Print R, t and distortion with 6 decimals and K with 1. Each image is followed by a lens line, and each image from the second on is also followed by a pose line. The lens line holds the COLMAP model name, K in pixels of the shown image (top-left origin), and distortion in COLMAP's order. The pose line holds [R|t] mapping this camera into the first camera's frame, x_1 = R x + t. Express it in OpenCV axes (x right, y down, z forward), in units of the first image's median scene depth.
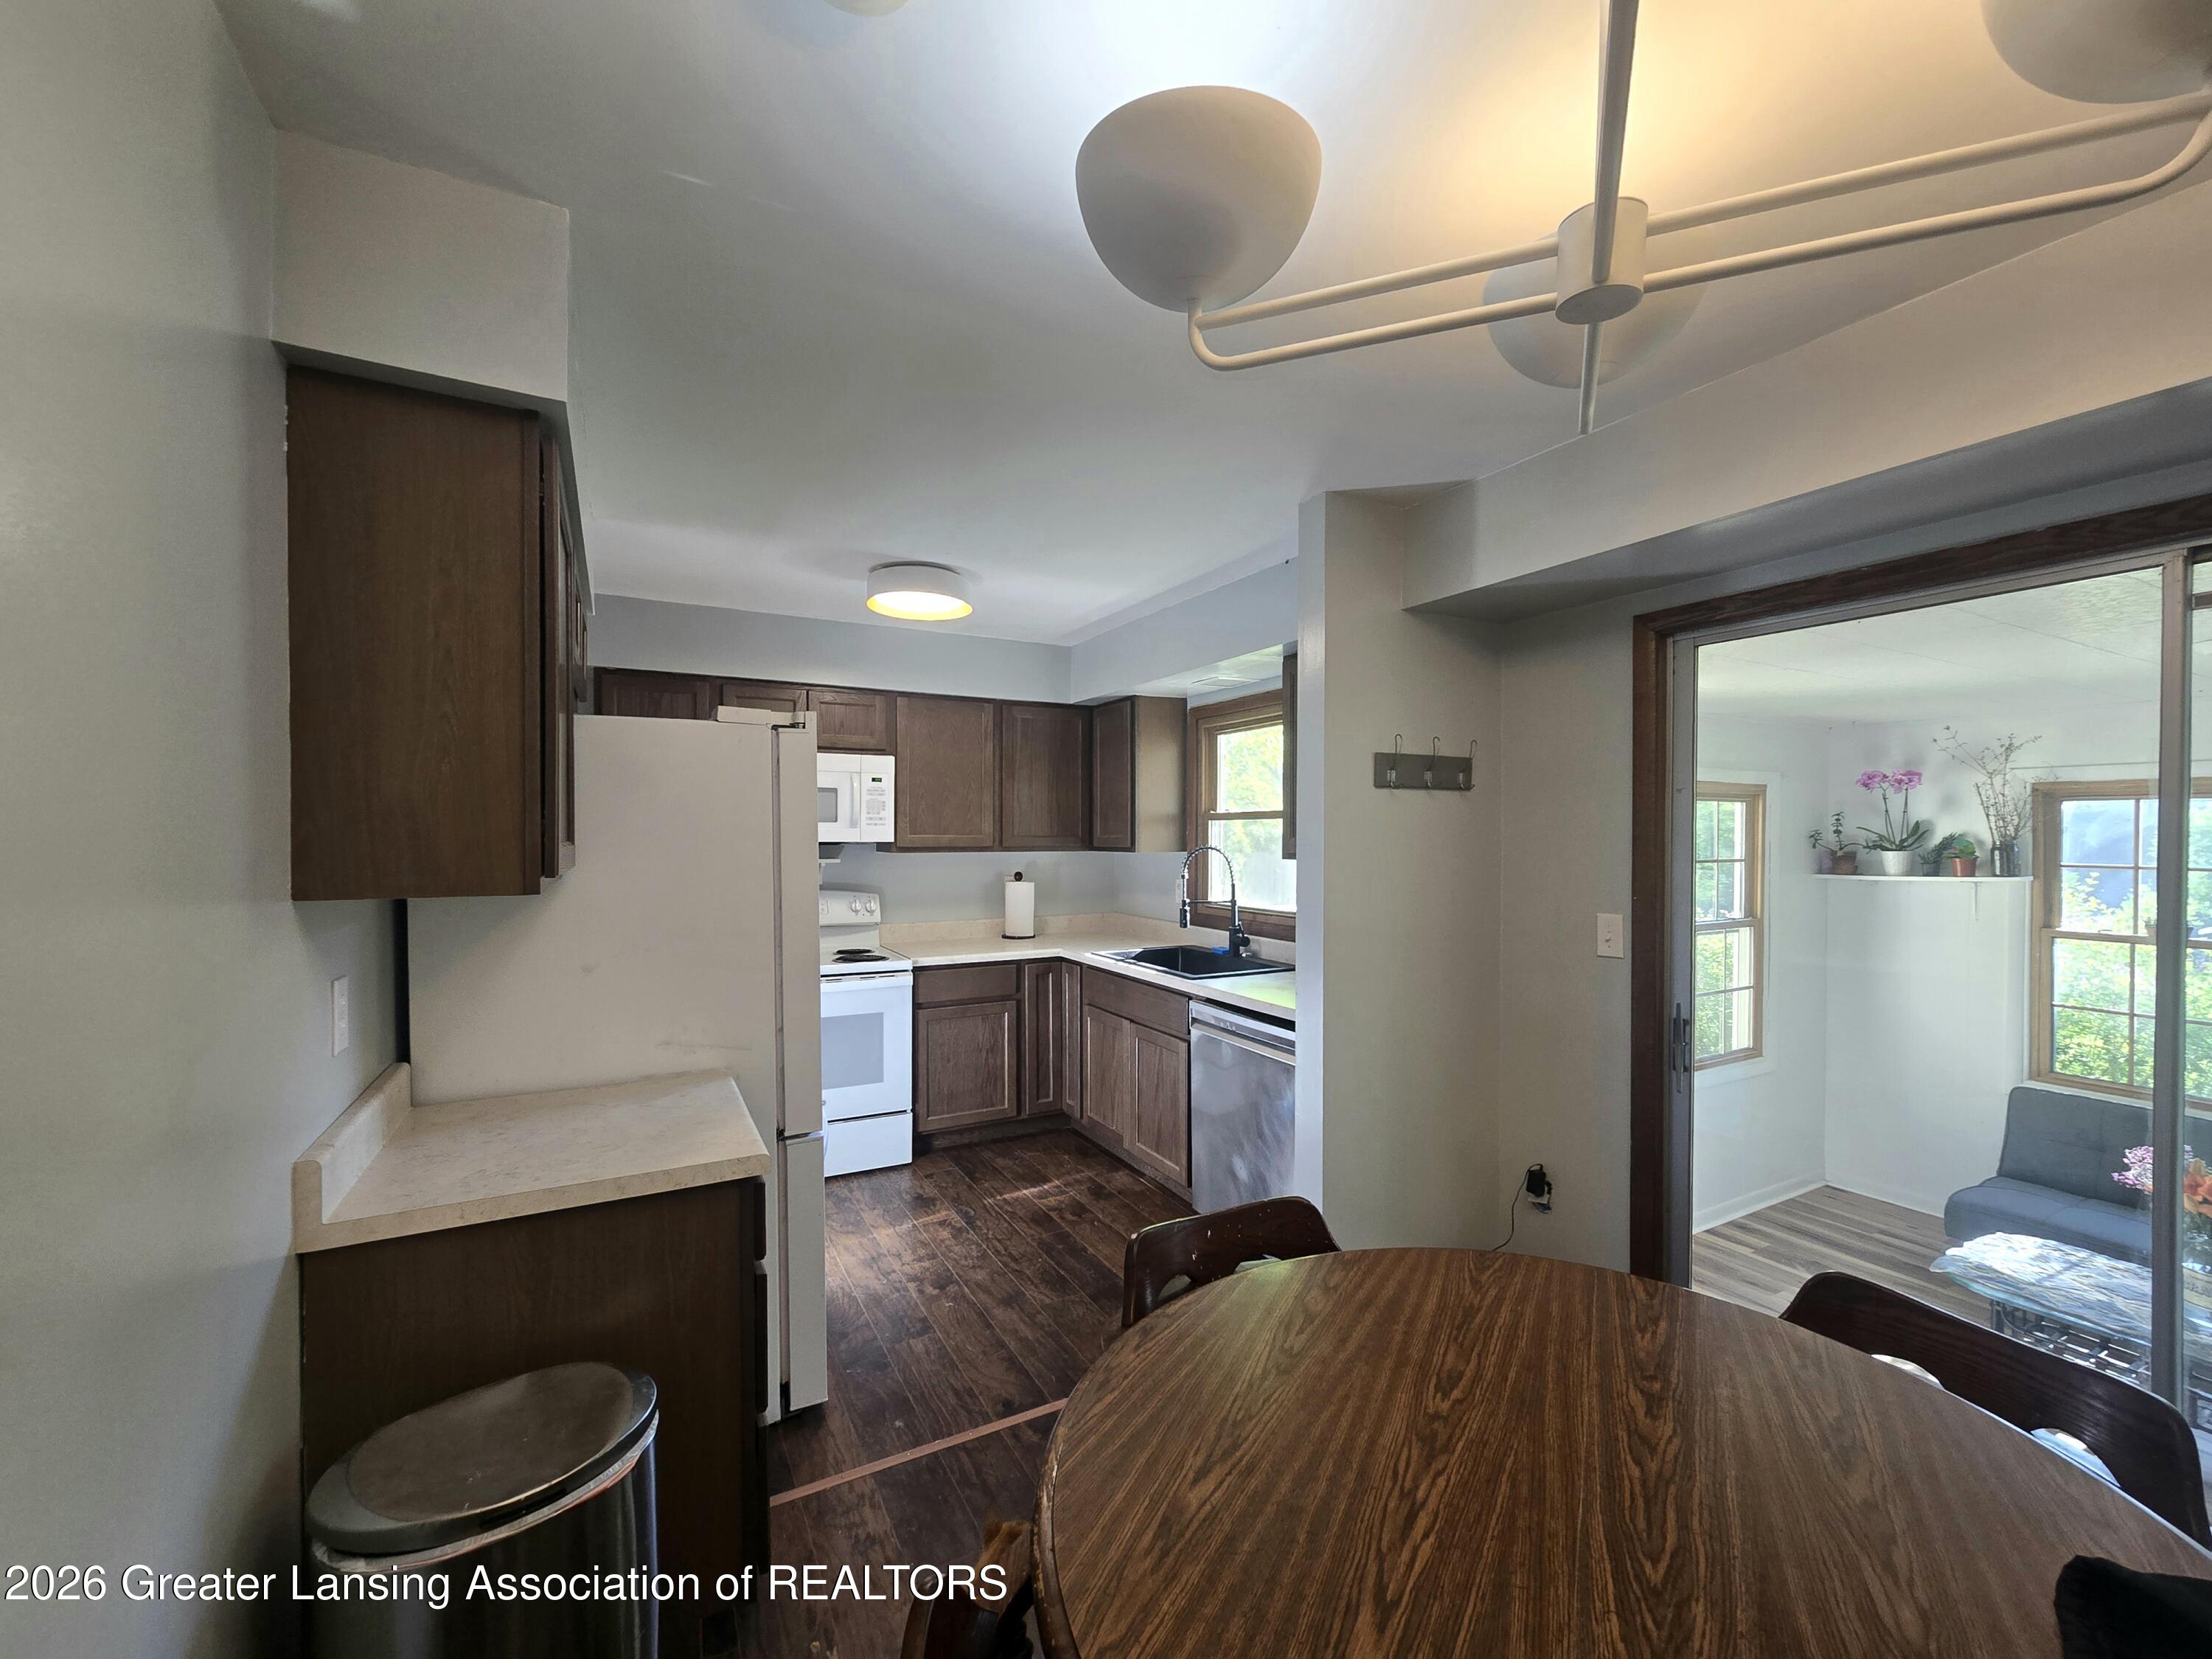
lens RADIAL K [[895.1, 0, 1103.9], [0, 895.1, 849.5], [0, 0, 1]] dist [-0.004856, 0.001982]
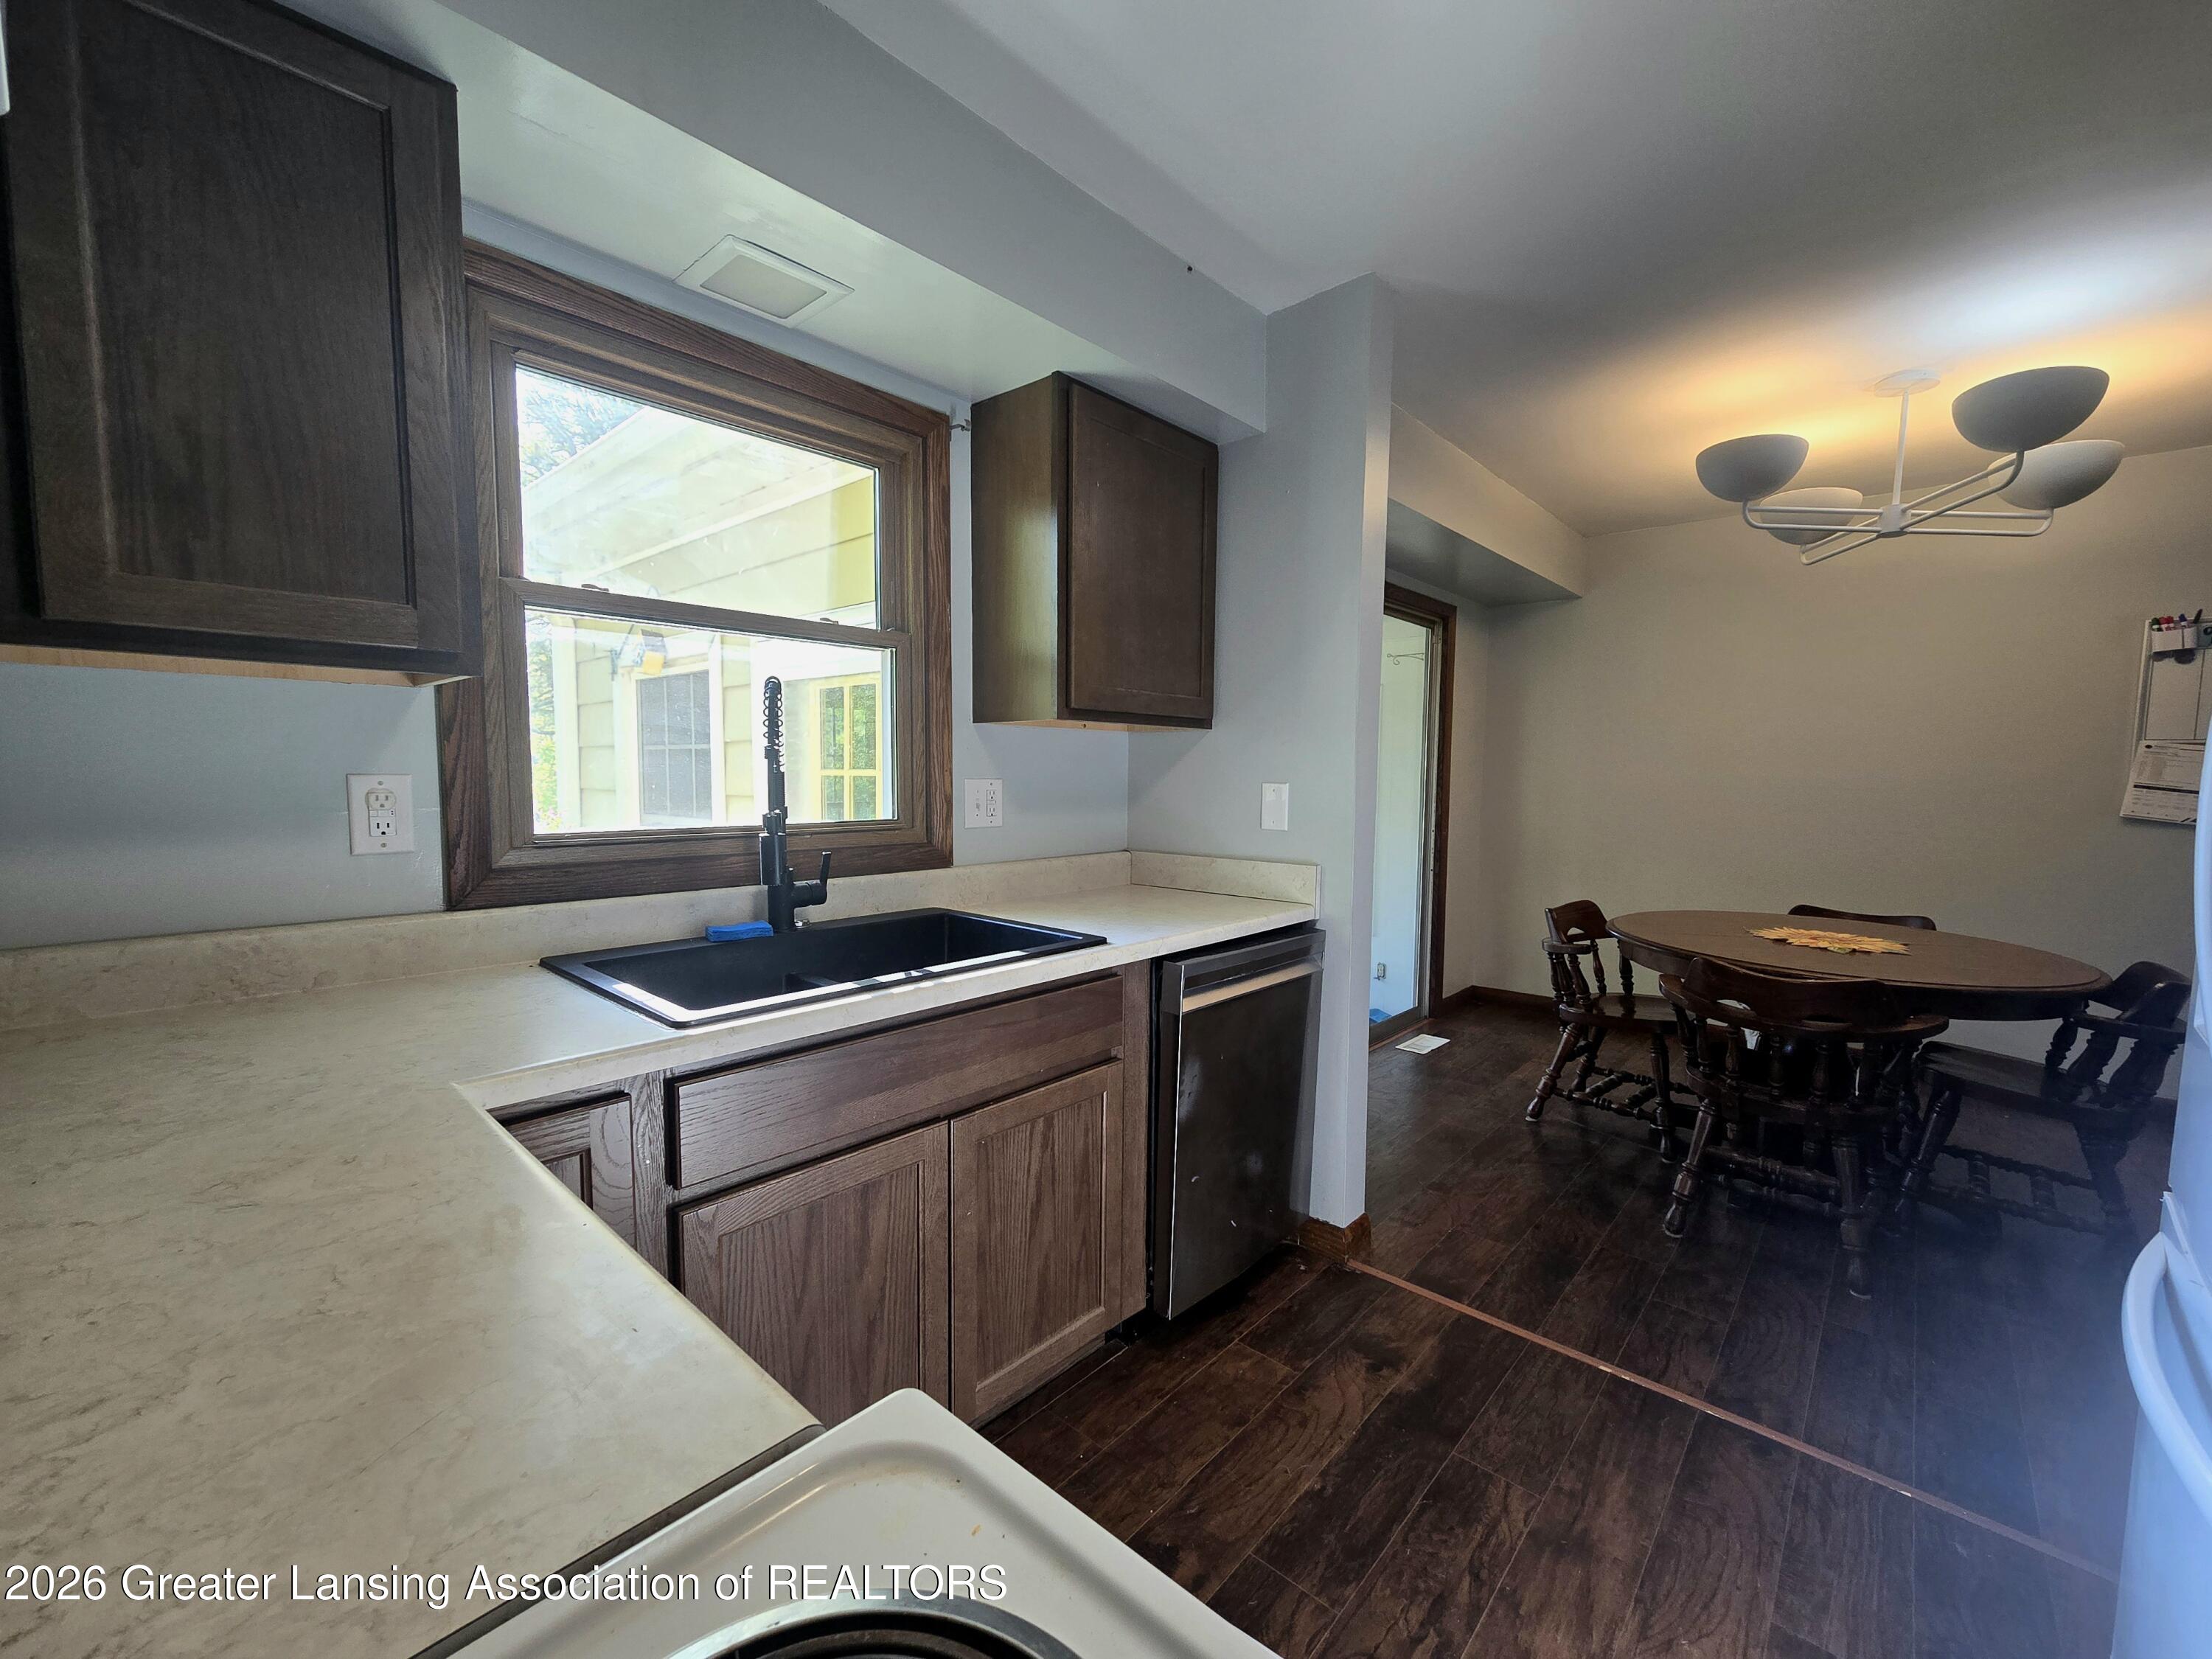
lens RADIAL K [[895.1, 0, 1112.0], [0, 895.1, 849.5], [0, 0, 1]] dist [-0.004856, 0.001982]
pose [[-0.332550, -0.086092, 0.939148, -0.334986], [0.007166, 0.995565, 0.093801, 0.036520], [-0.943058, 0.037923, -0.330458, 1.006934]]
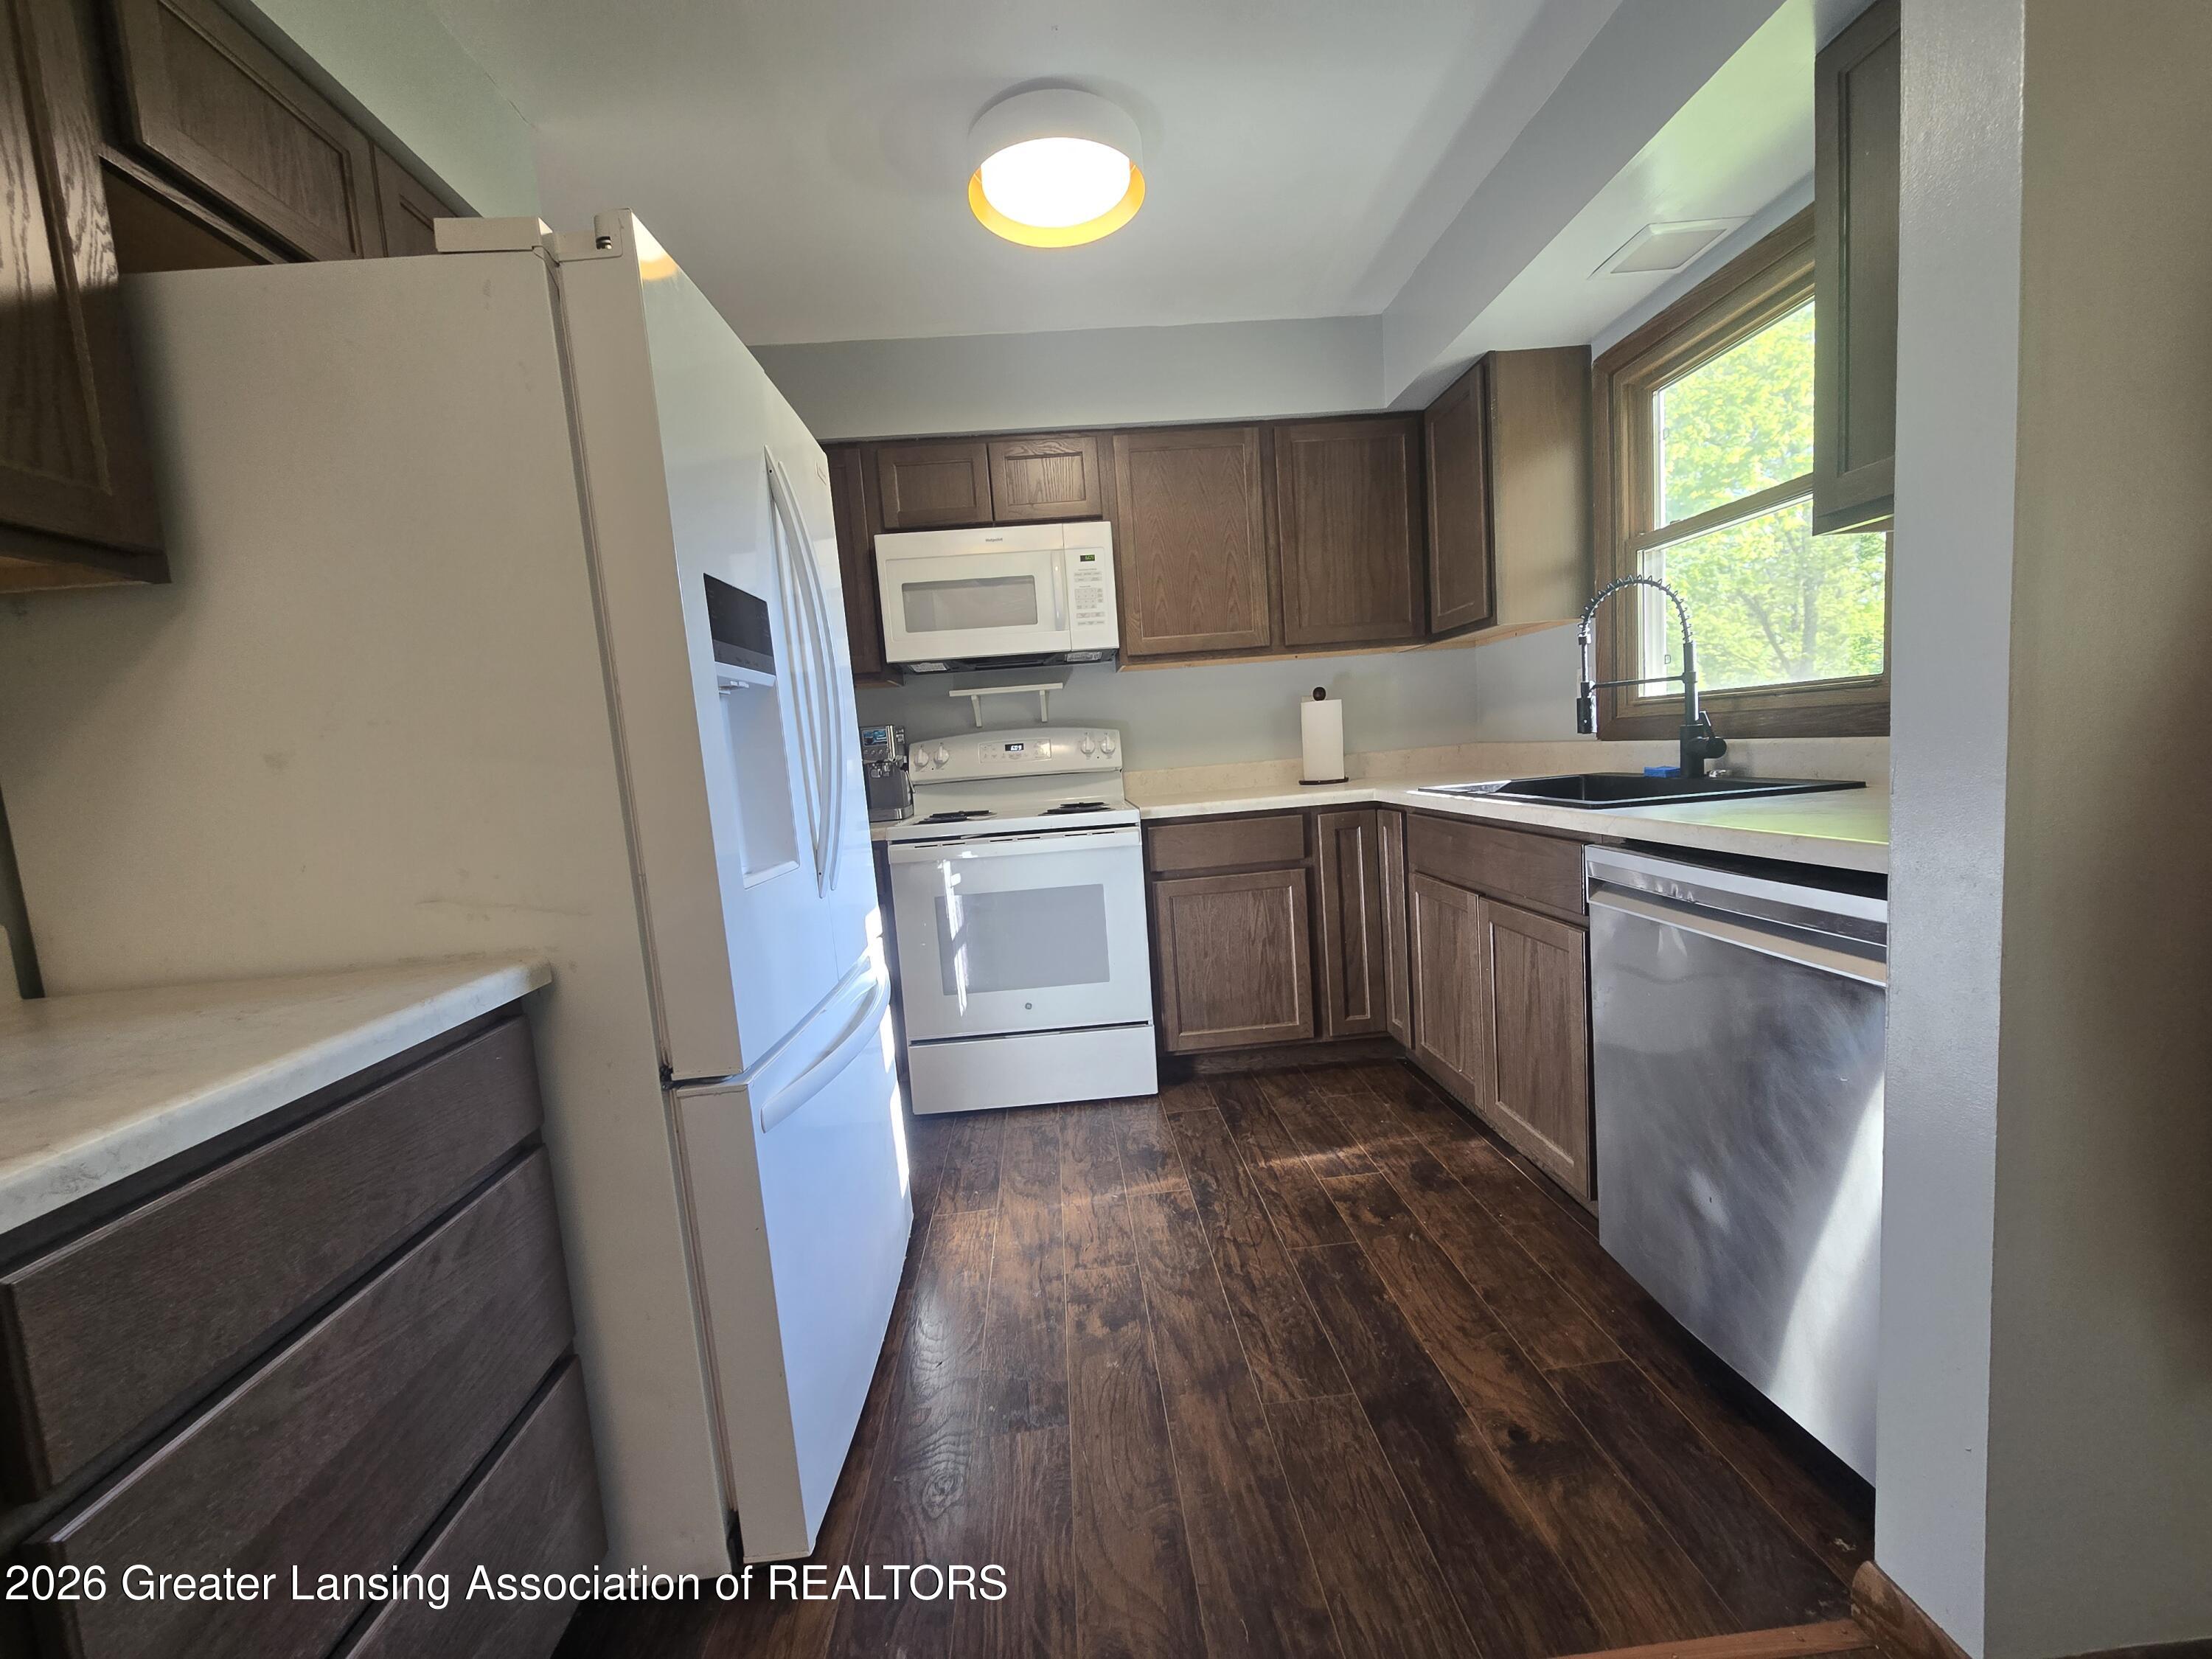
lens RADIAL K [[895.1, 0, 1108.1], [0, 895.1, 846.7], [0, 0, 1]] dist [-0.004856, 0.001982]
pose [[0.906109, -0.023179, -0.422410, 0.054073], [0.068880, 0.993257, 0.093250, 0.086424], [0.417400, -0.113590, 0.901596, 0.365879]]
